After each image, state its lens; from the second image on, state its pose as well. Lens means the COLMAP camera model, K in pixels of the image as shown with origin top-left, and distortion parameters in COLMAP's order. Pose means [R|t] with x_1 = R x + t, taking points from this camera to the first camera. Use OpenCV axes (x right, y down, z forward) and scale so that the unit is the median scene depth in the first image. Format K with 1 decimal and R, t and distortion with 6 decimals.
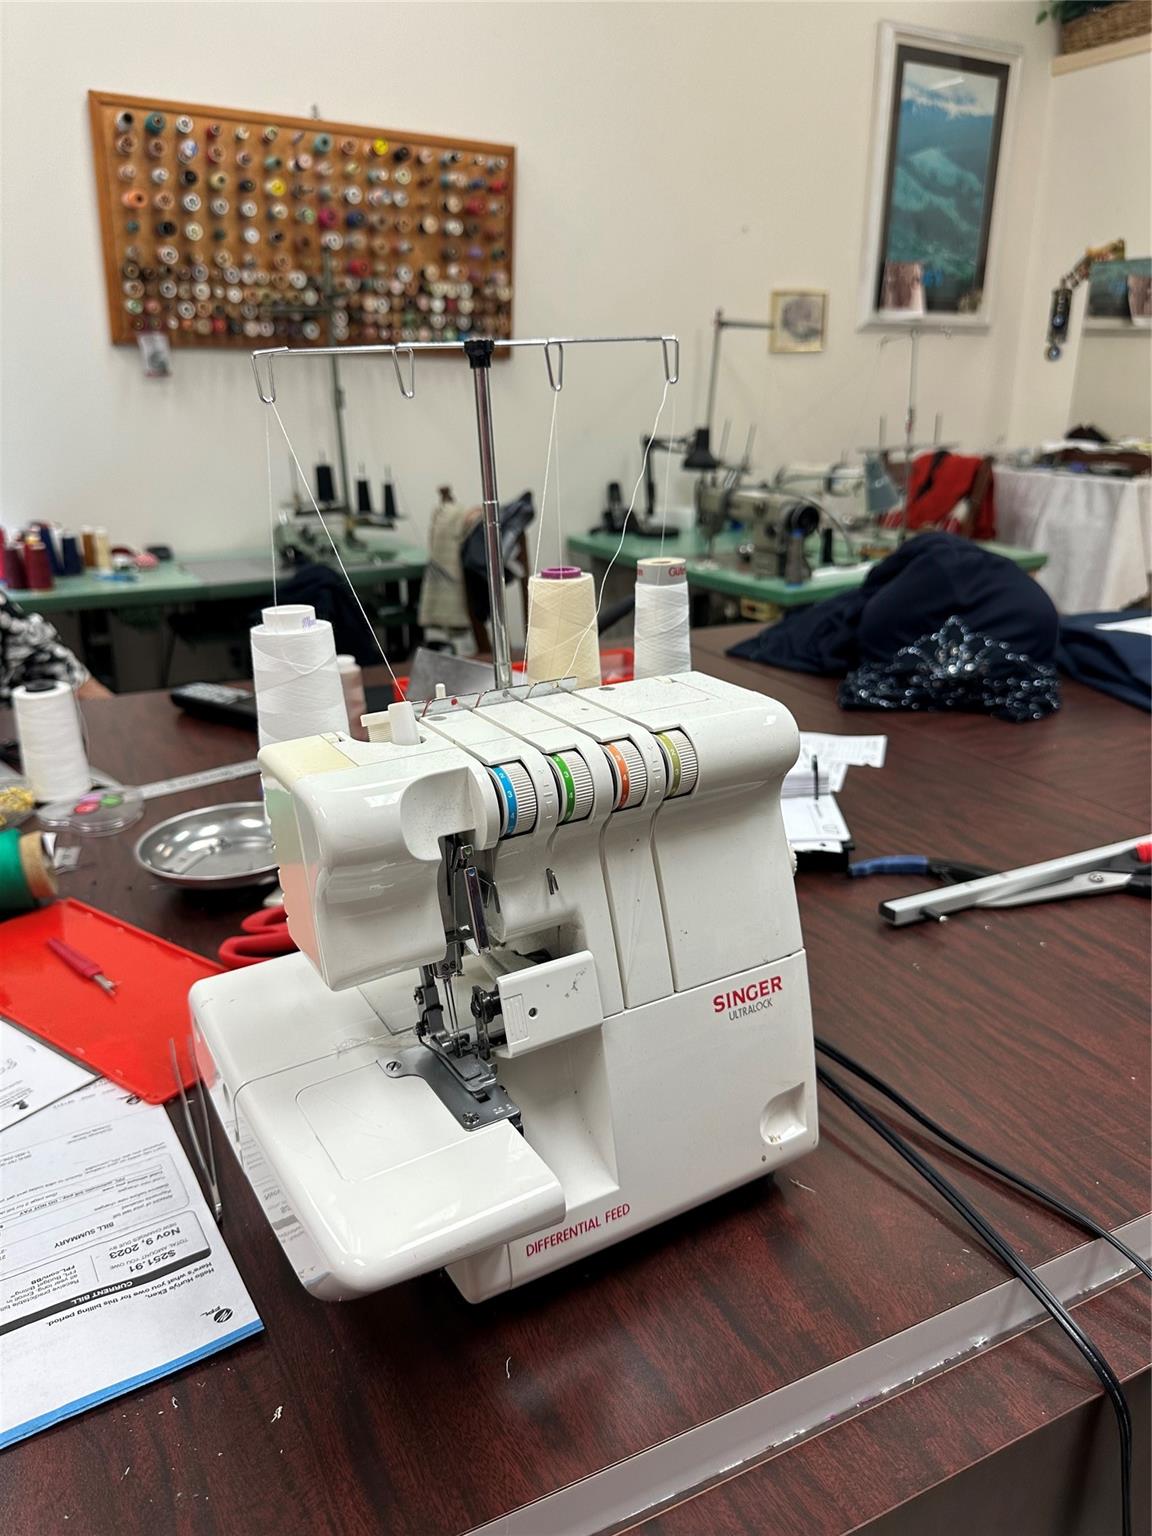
lens RADIAL K [[1079.0, 0, 577.3], [0, 1079.0, 766.2], [0, 0, 1]] dist [0.001031, 0.002454]
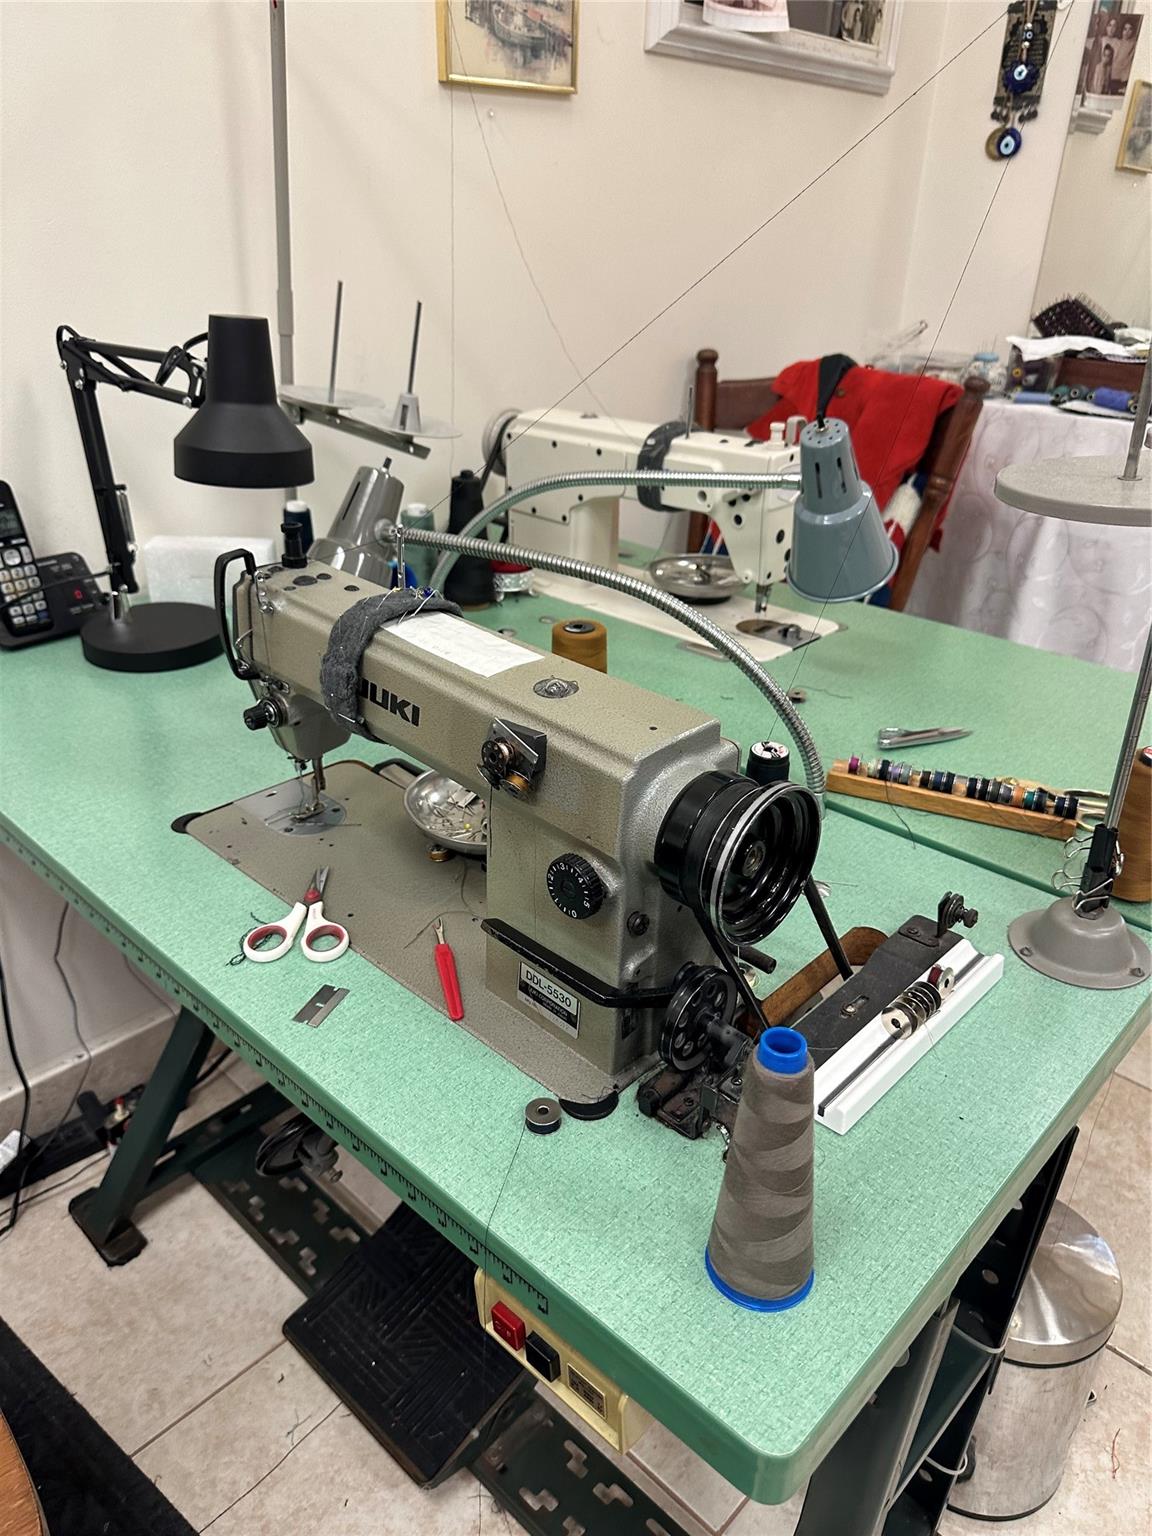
lens RADIAL K [[1079.0, 0, 574.3], [0, 1079.0, 772.4], [0, 0, 1]] dist [0.001031, 0.002454]
pose [[0.952768, -0.111100, 0.282649, 0.094897], [0.074168, 0.987625, 0.138190, -0.202644], [-0.294504, -0.110700, 0.949217, 0.617735]]
